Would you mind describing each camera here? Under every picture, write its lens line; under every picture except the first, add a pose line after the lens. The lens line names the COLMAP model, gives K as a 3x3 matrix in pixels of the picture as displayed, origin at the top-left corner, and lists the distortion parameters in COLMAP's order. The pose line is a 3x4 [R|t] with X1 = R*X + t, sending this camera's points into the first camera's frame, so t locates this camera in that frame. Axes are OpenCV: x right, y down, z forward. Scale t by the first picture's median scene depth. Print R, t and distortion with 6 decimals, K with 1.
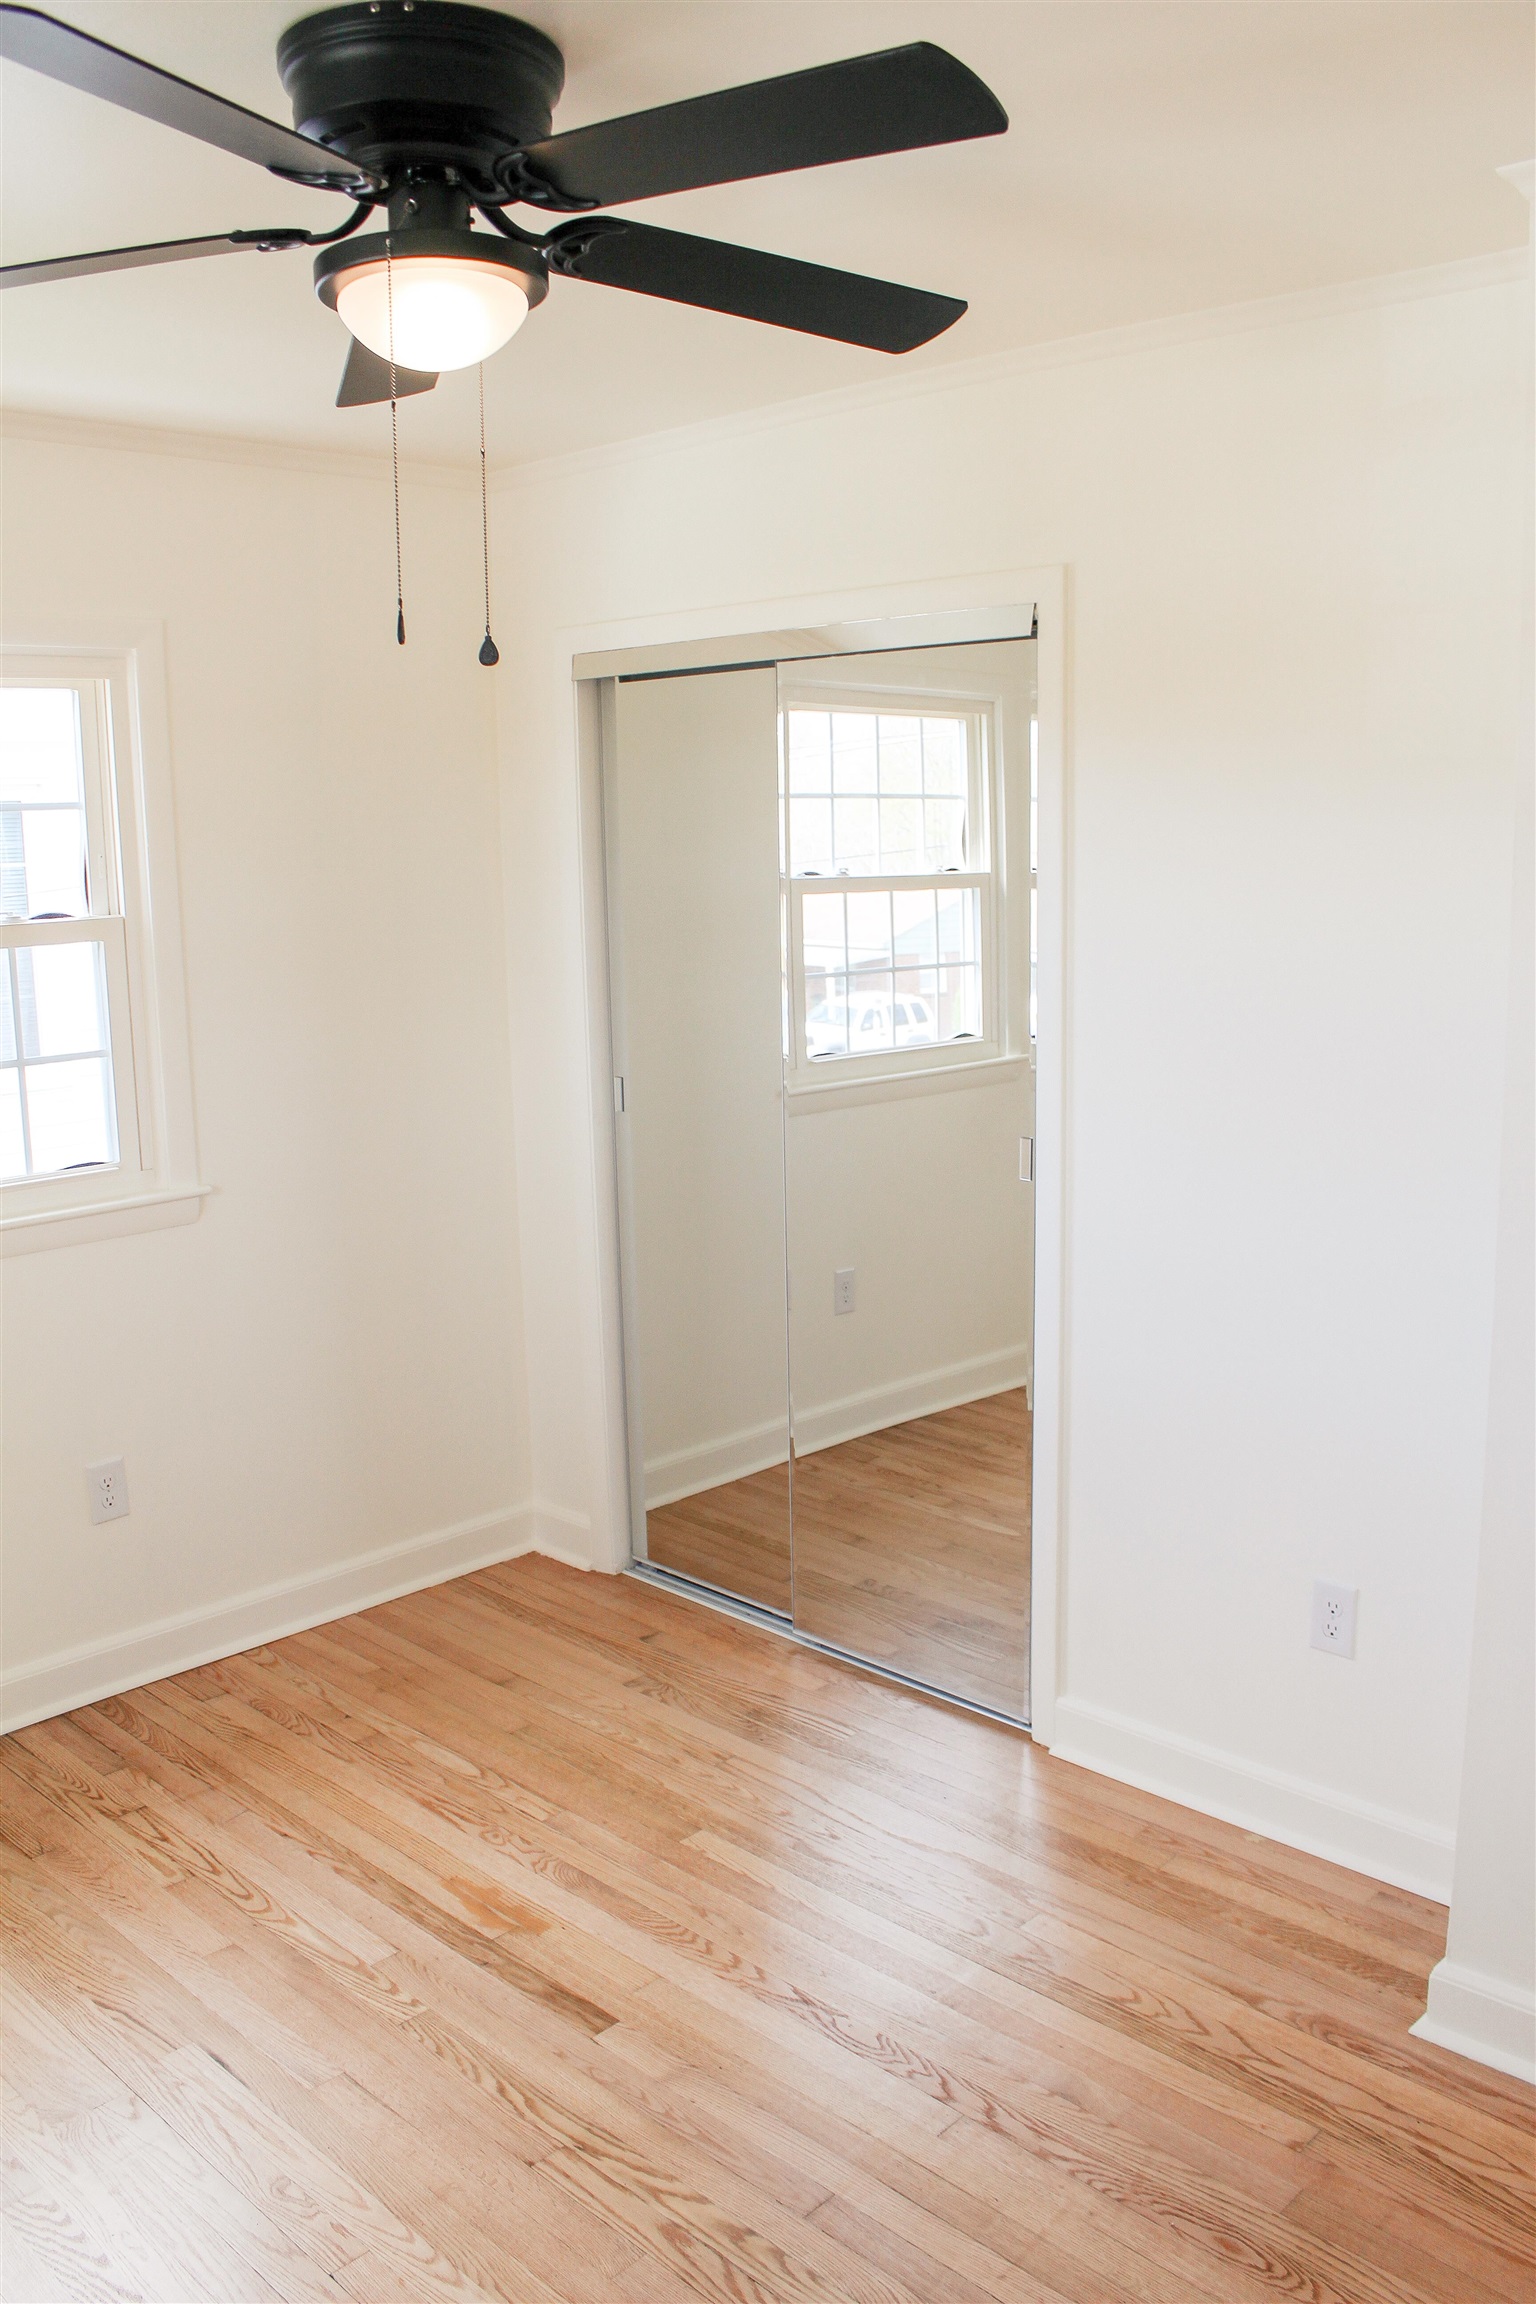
lens RADIAL K [[1909.4, 0, 761.9], [0, 1909.4, 1155.8], [0, 0, 1]] dist [-0.171584, 0.161985]
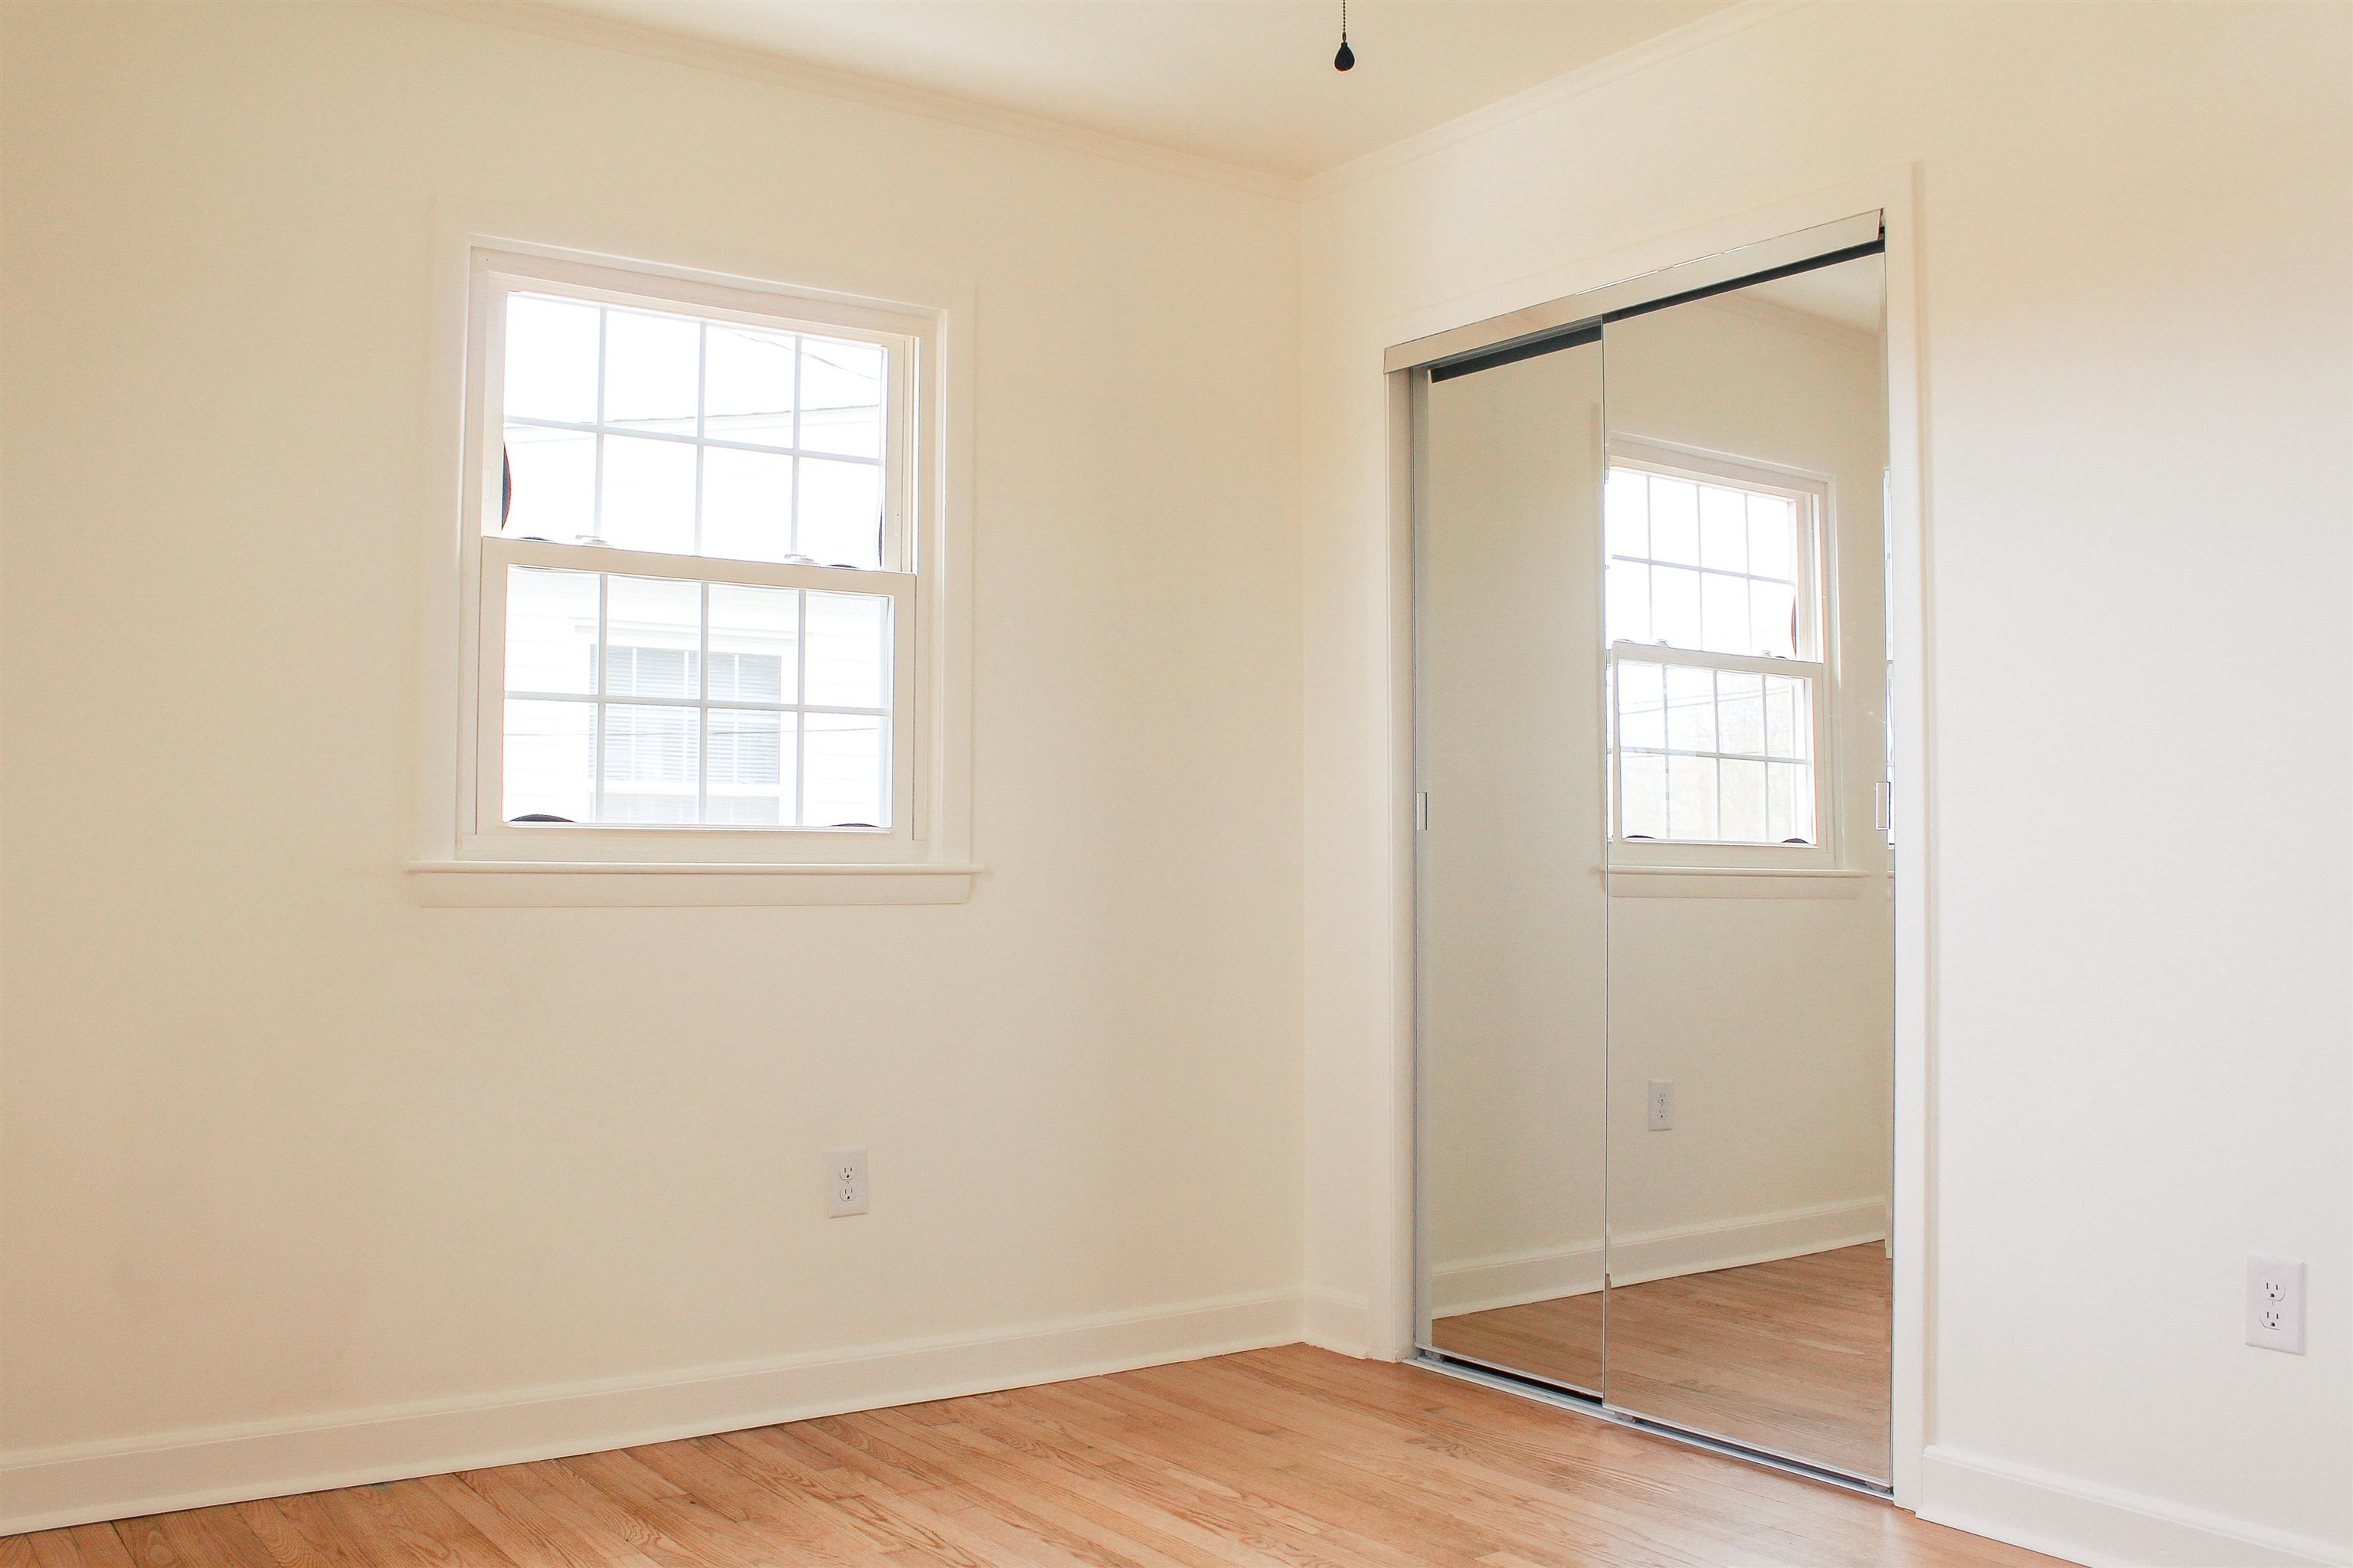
lens RADIAL K [[2091.8, 0, 1167.7], [0, 2091.8, 721.1], [0, 0, 1]] dist [-0.116338, 0.006799]
pose [[0.983708, 0.016175, -0.179046, -0.017646], [-0.055093, 0.975148, -0.214597, 0.173835], [0.171126, 0.220965, 0.960151, -0.000159]]
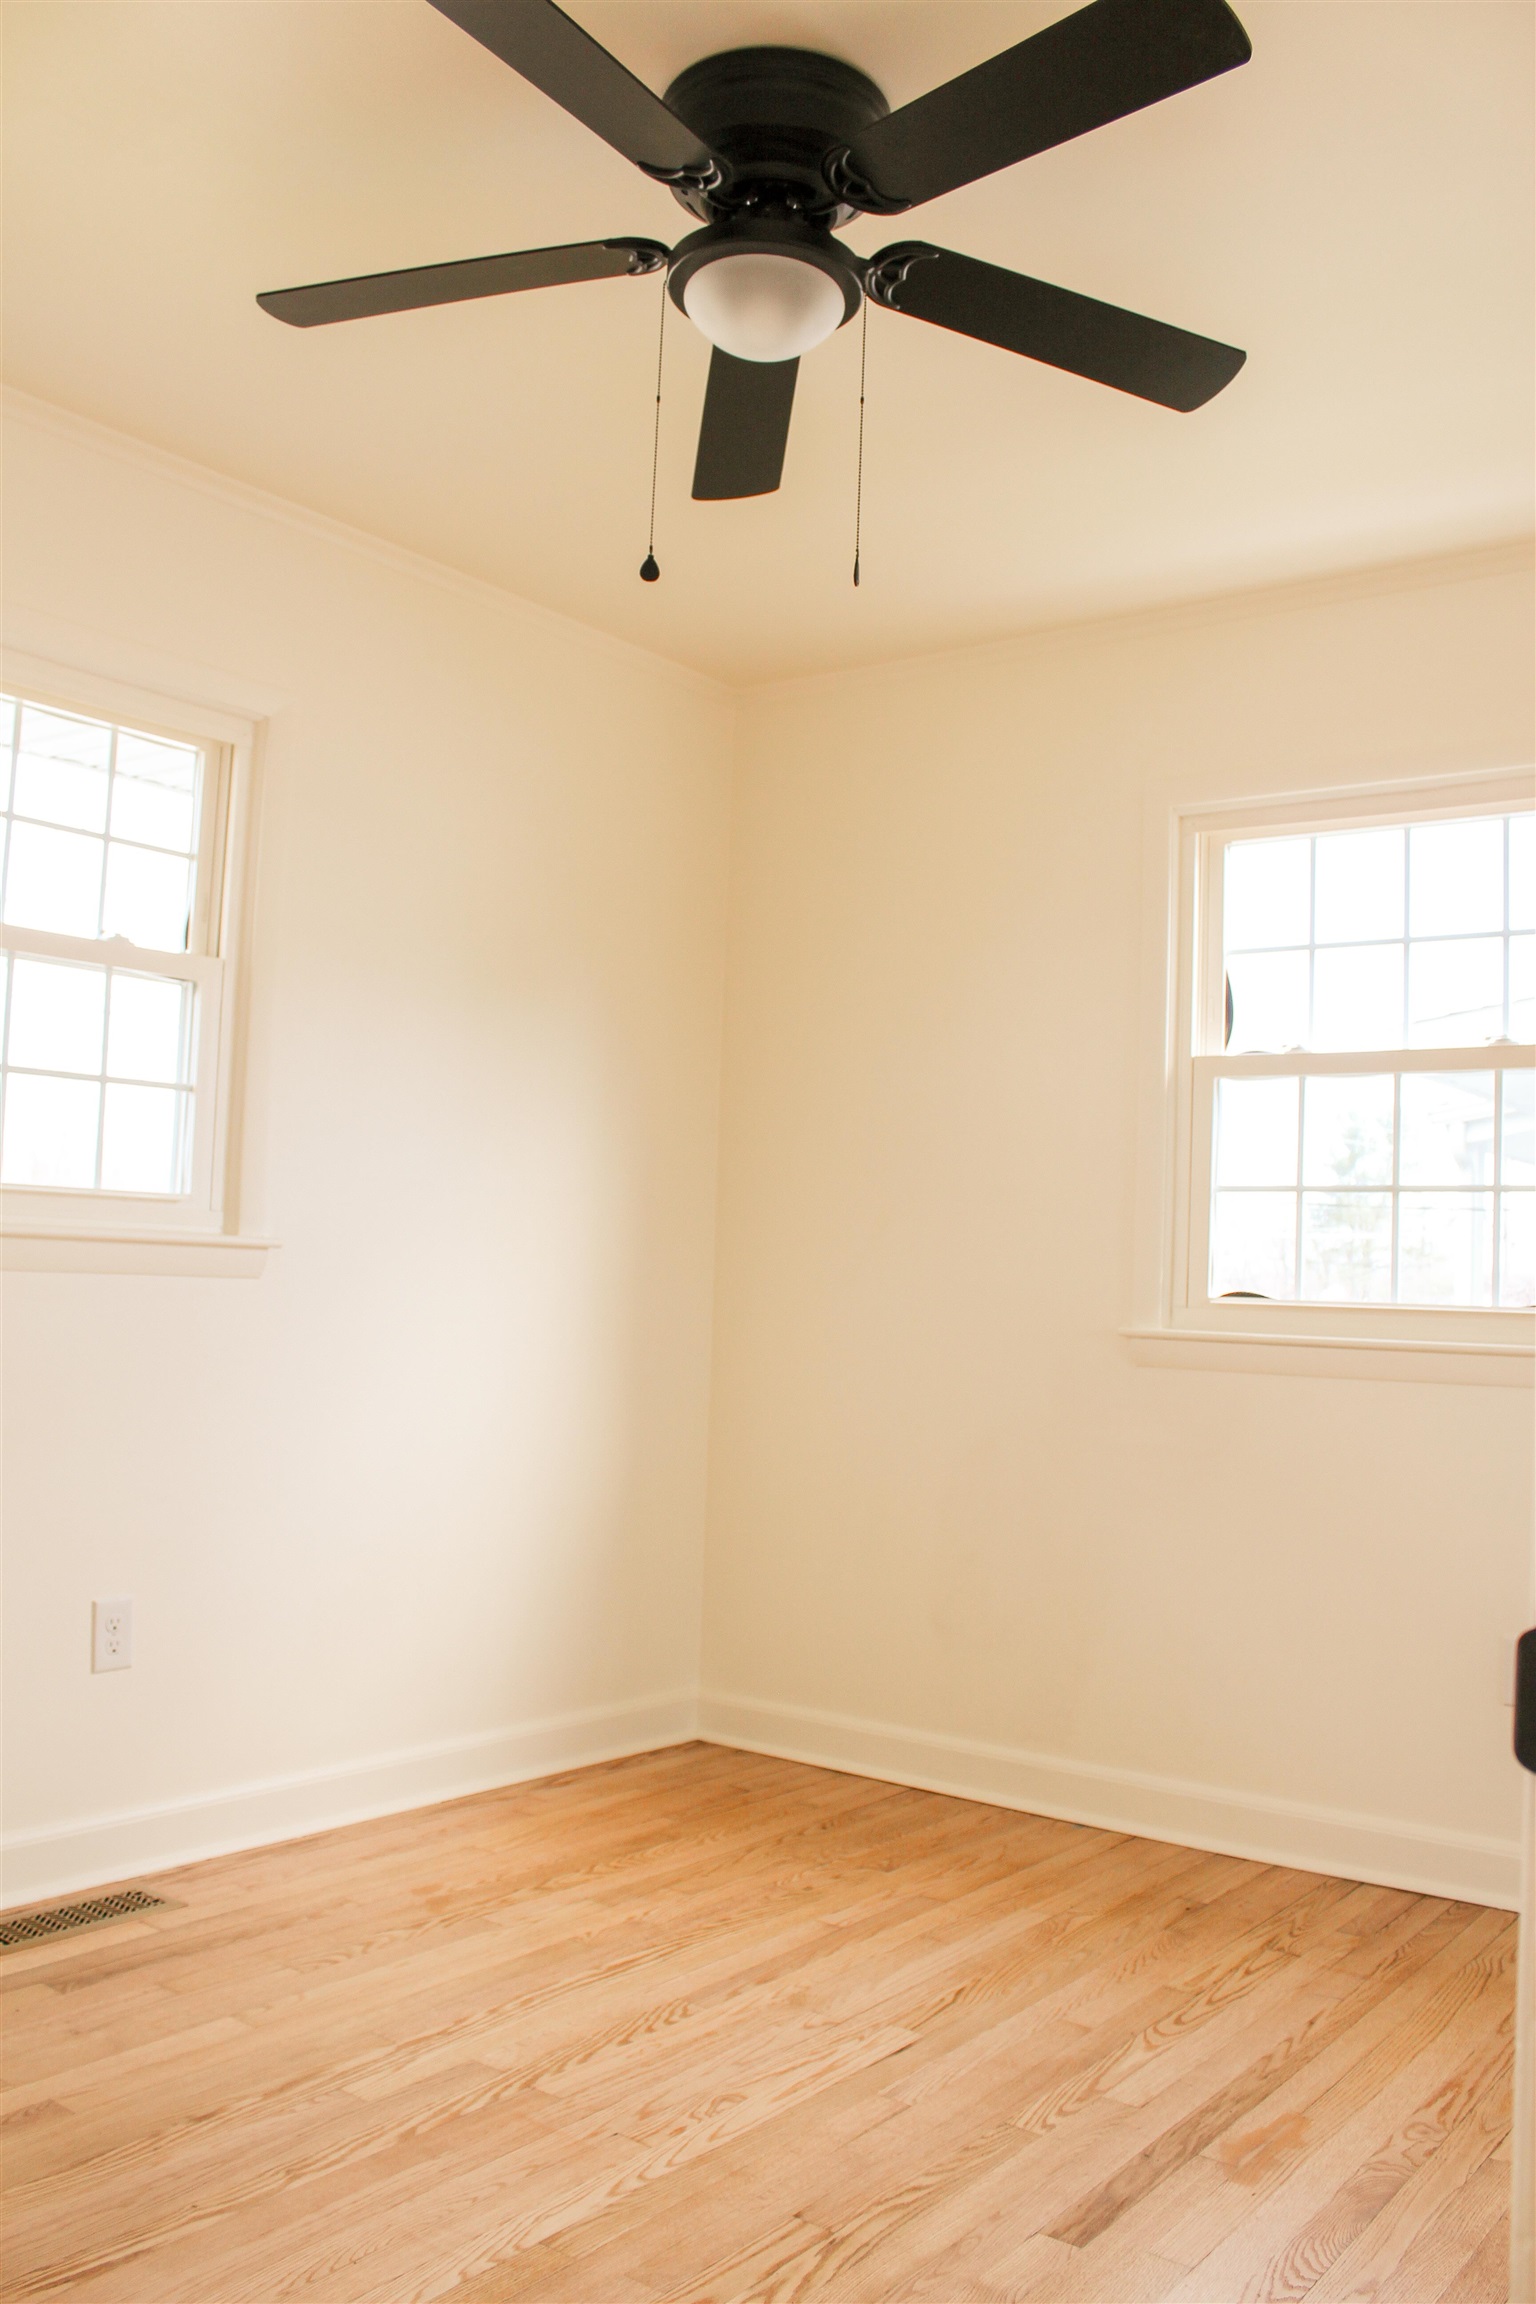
lens RADIAL K [[1909.4, 0, 761.9], [0, 1909.4, 1155.8], [0, 0, 1]] dist [-0.171584, 0.161985]
pose [[0.122219, -0.047772, -0.991353, 0.490860], [-0.210846, 0.974792, -0.072969, 0.082981], [0.969849, 0.217941, 0.109065, 0.507428]]
